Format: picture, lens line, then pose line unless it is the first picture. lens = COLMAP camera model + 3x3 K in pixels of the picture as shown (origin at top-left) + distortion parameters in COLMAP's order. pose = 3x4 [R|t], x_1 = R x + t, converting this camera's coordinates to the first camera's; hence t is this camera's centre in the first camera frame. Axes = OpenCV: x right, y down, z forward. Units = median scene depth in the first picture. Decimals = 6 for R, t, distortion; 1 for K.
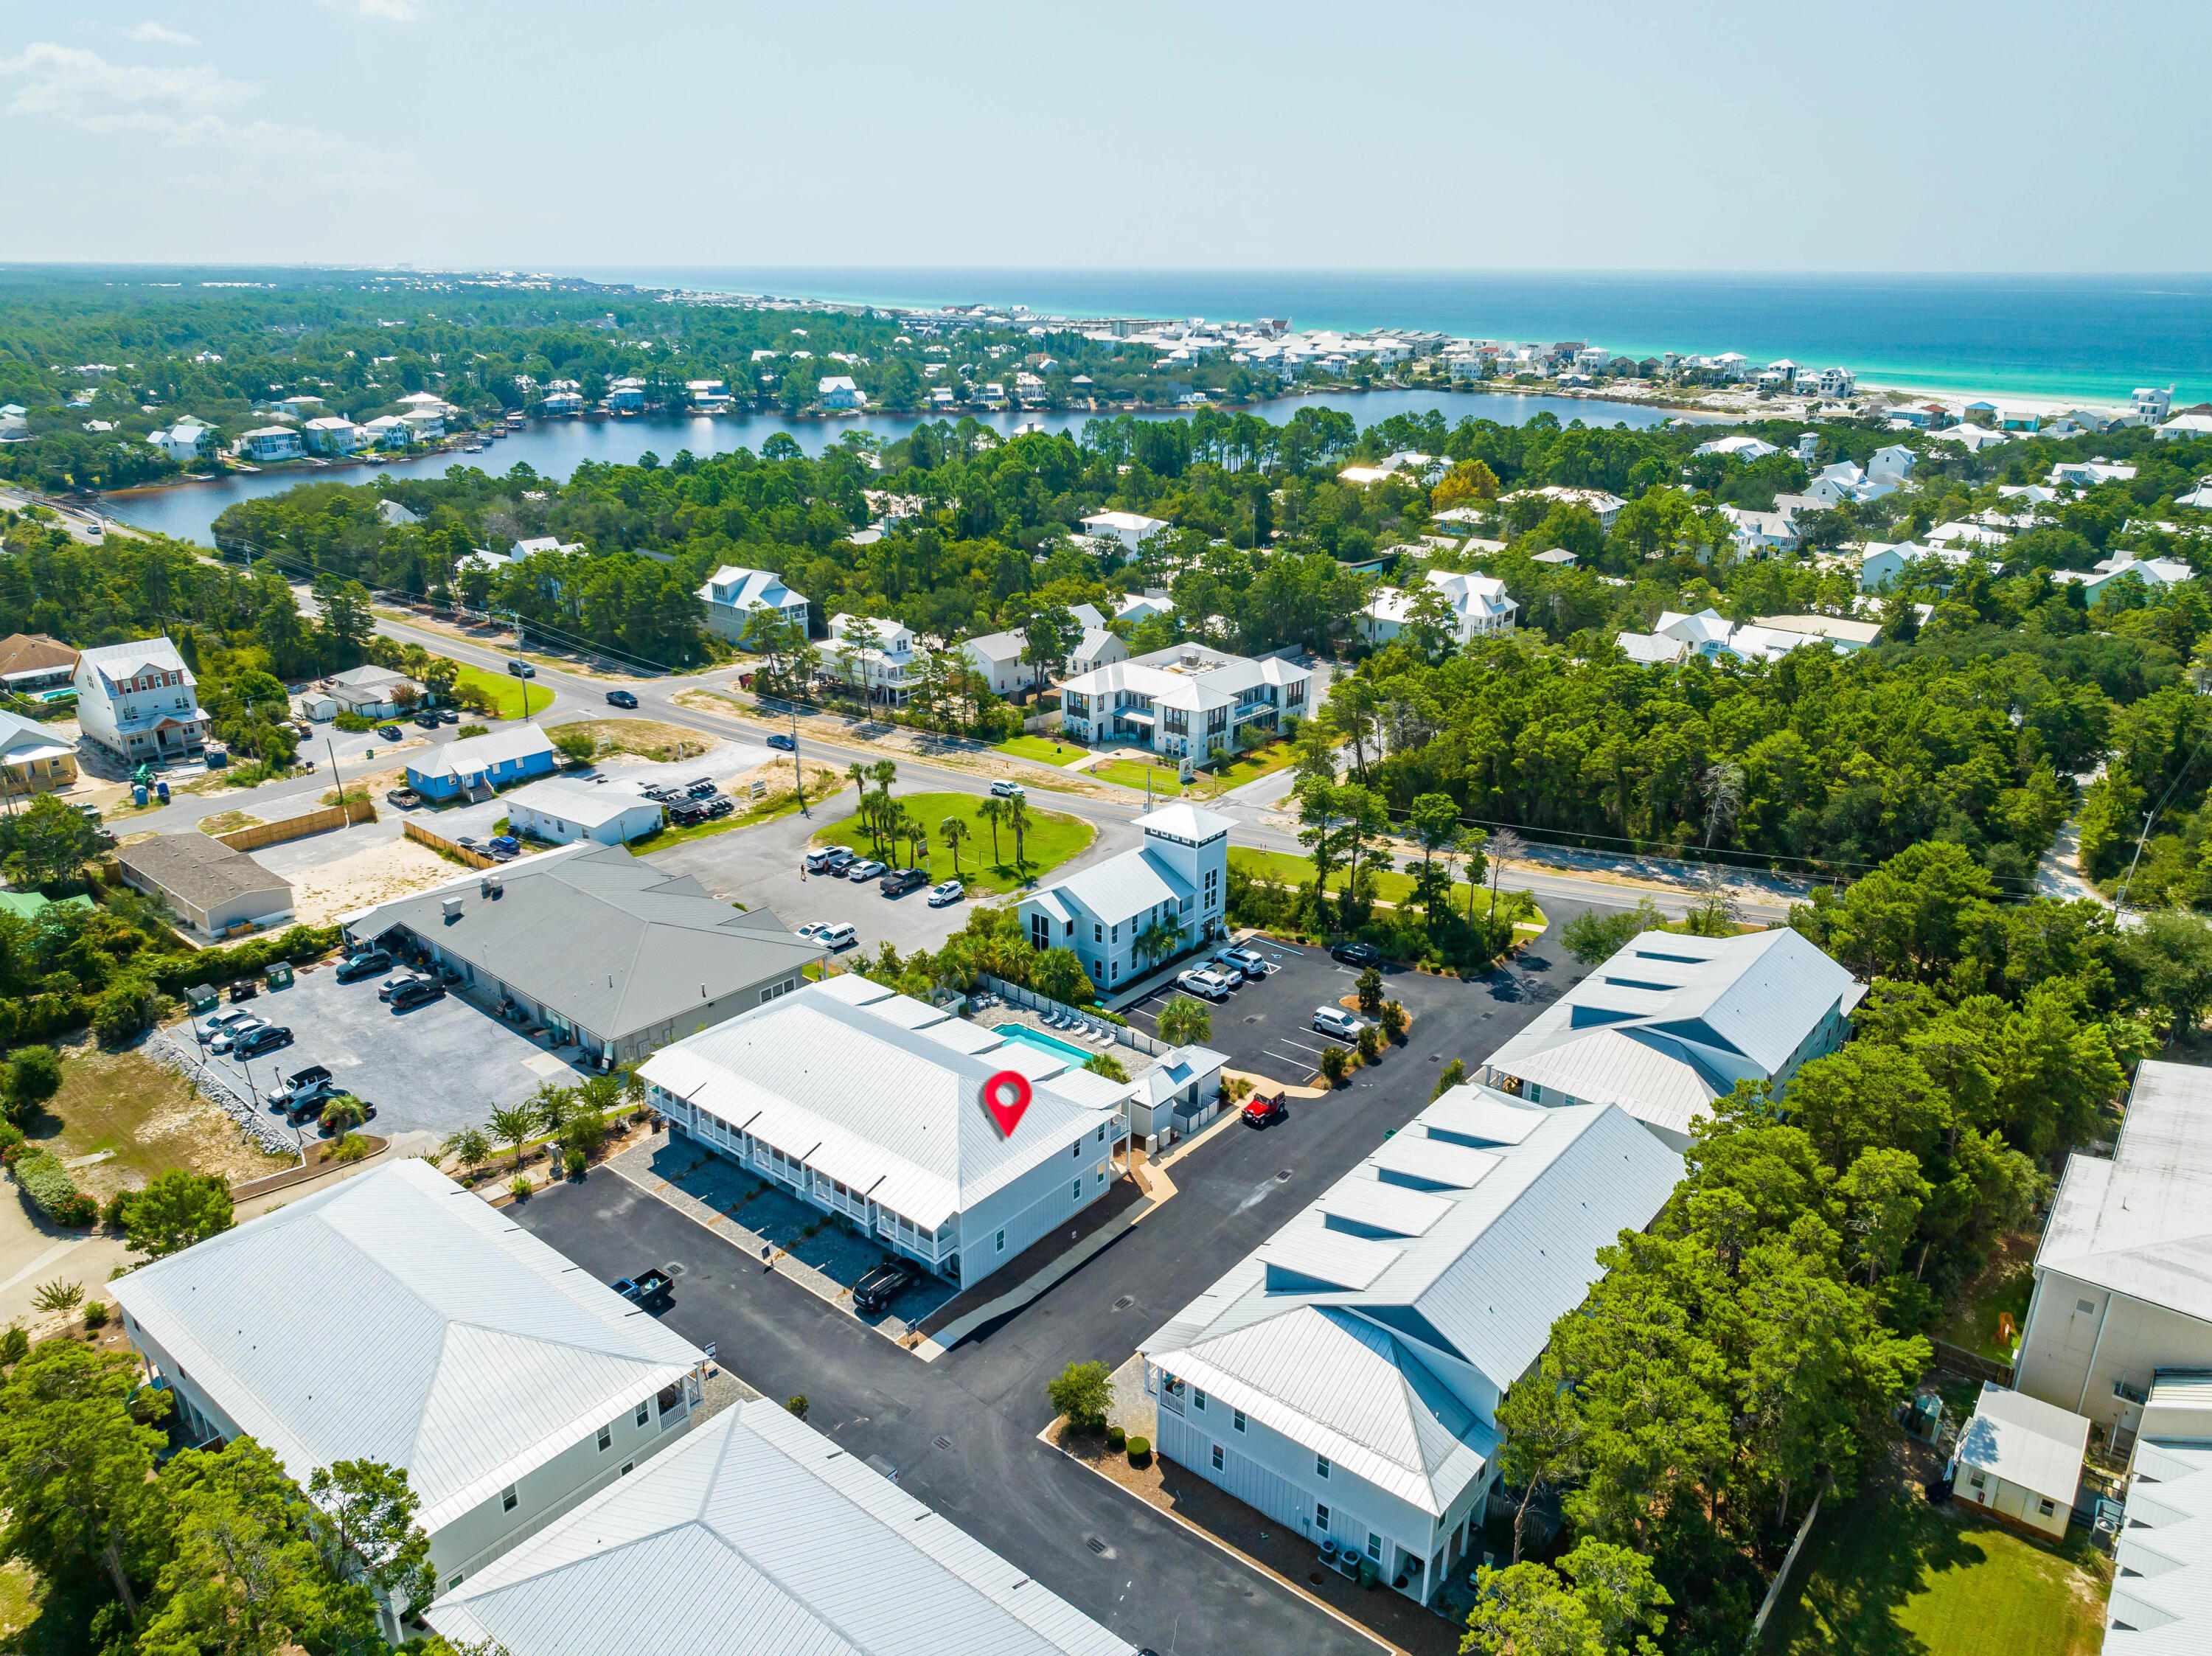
lens RADIAL K [[1532.2, 0, 1106.0], [0, 1532.2, 828.0], [0, 0, 1]] dist [0.021695, -0.041141]
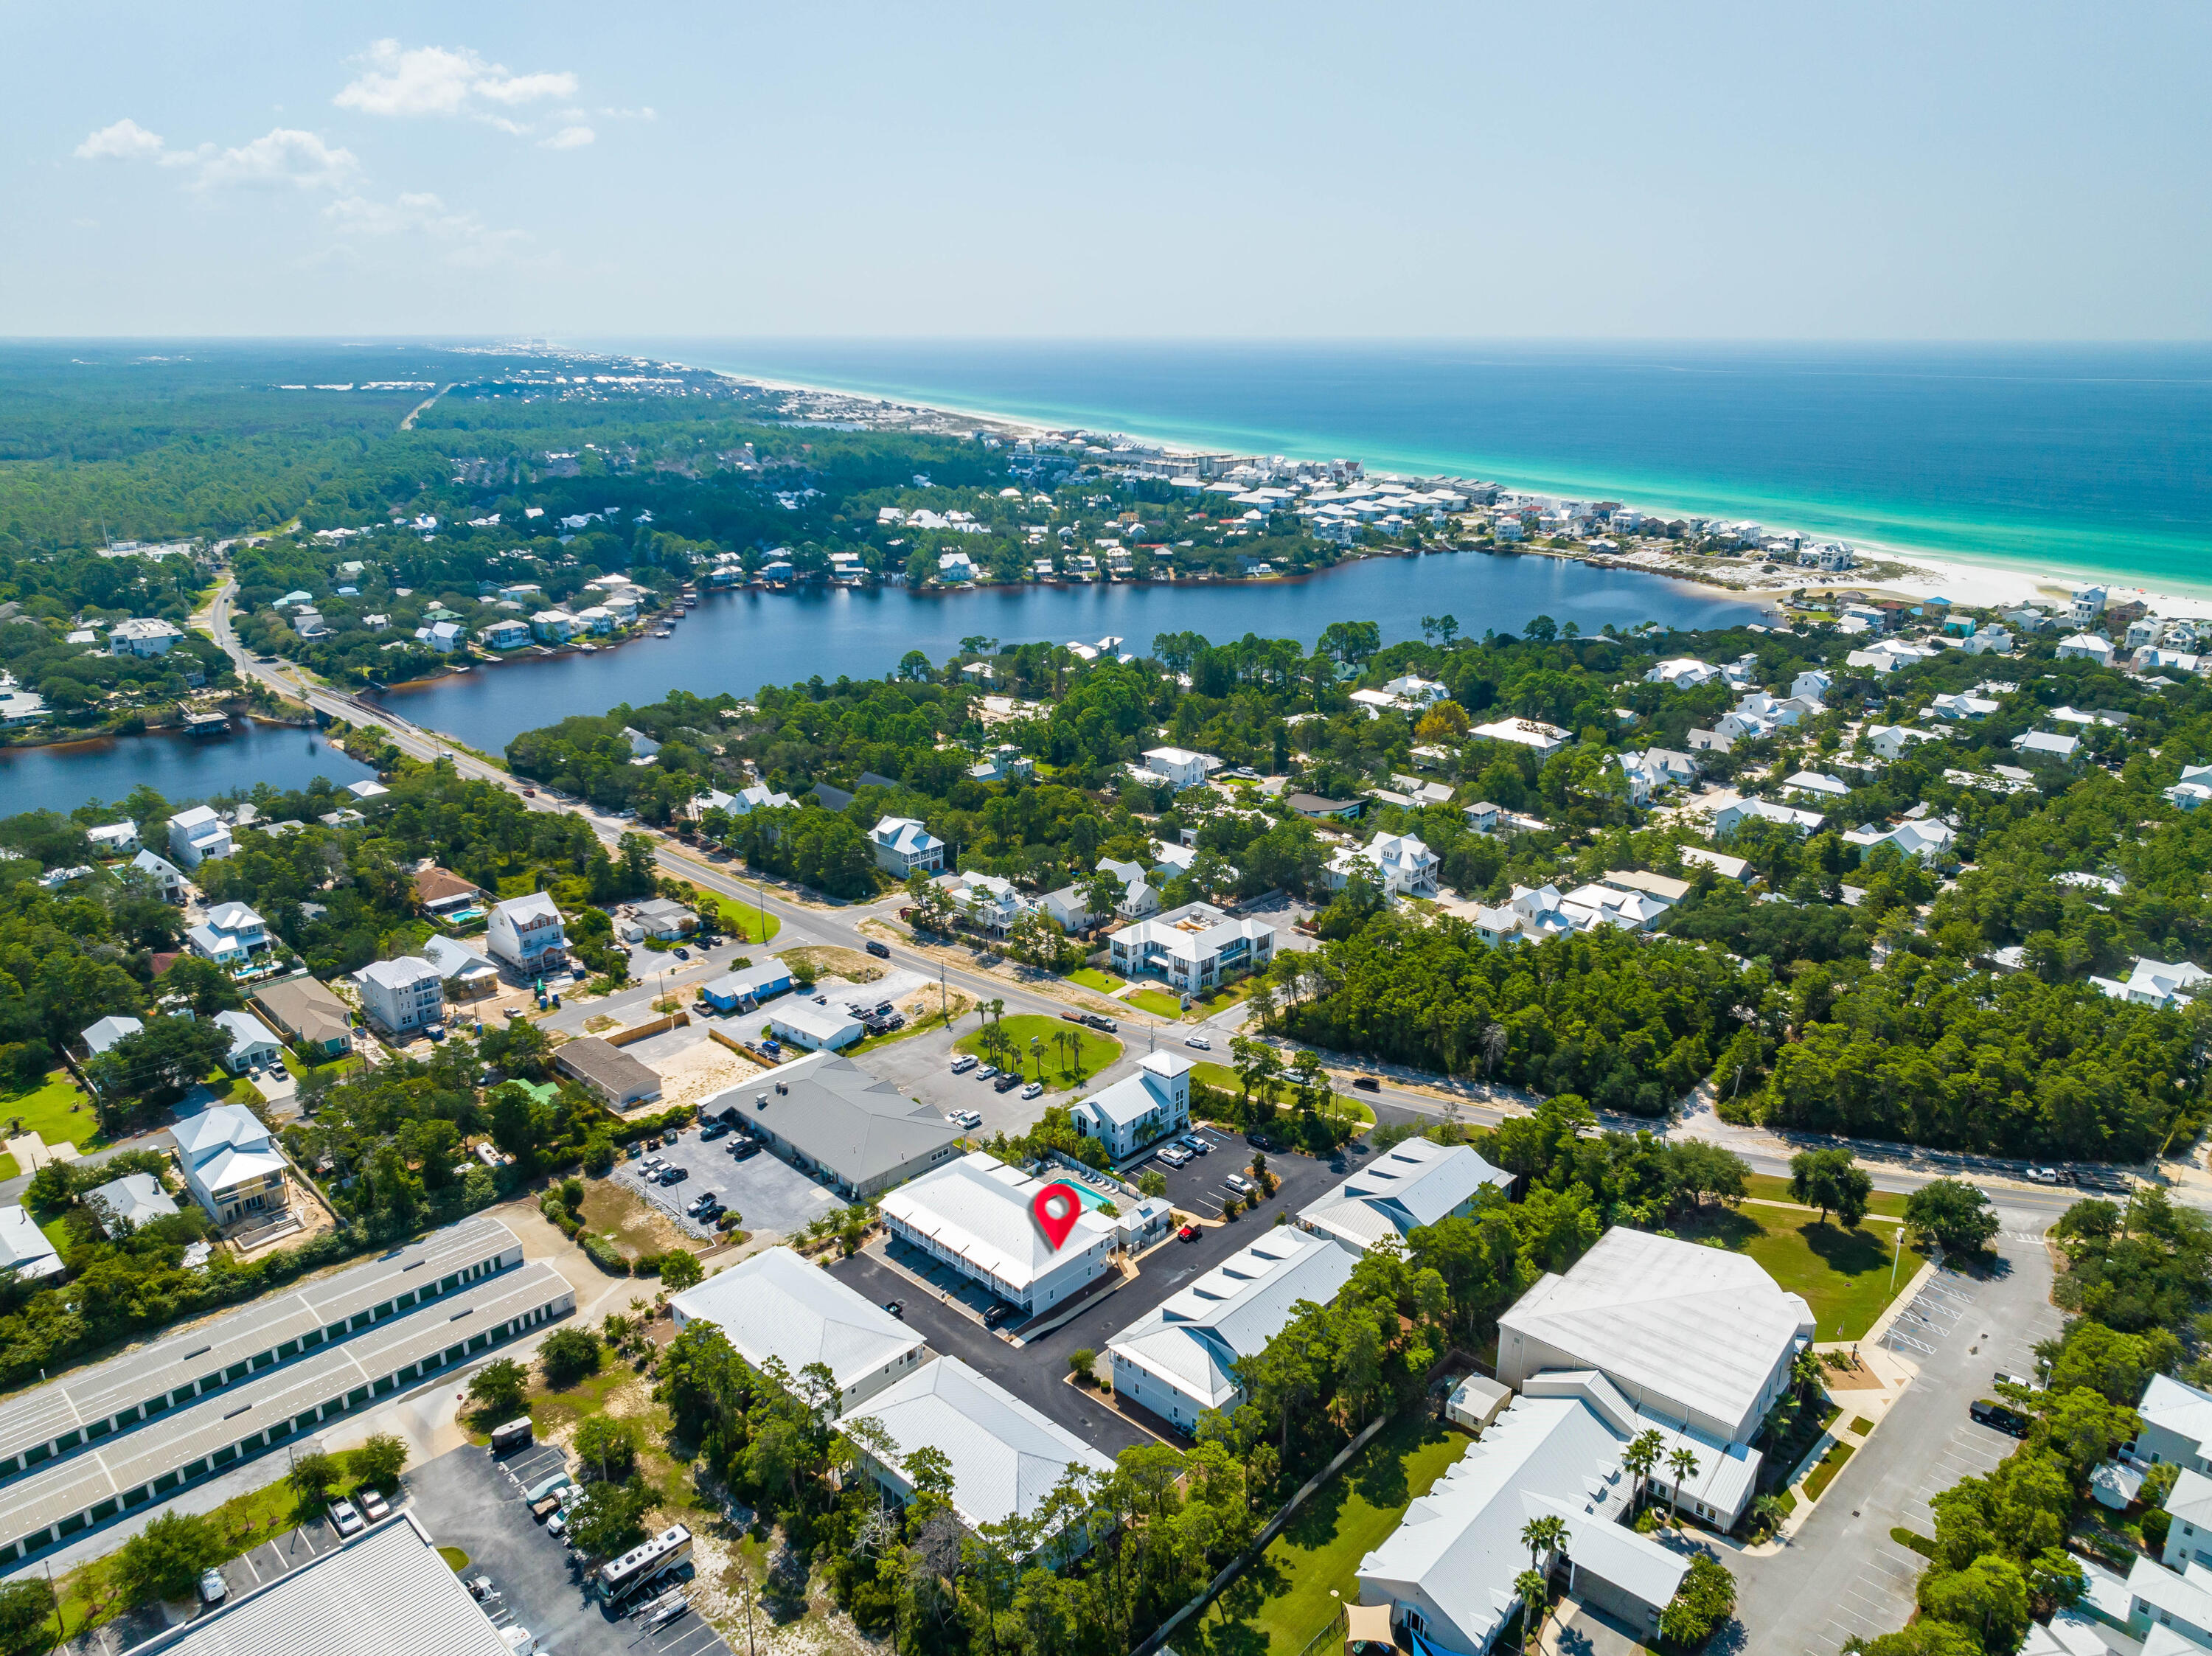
lens RADIAL K [[1532.2, 0, 1106.0], [0, 1532.2, 828.0], [0, 0, 1]] dist [0.021695, -0.041141]
pose [[0.997910, 0.017563, -0.062182, 0.077328], [-0.019922, 0.999097, -0.037516, -0.182649], [0.061467, 0.038676, 0.997359, -0.697293]]
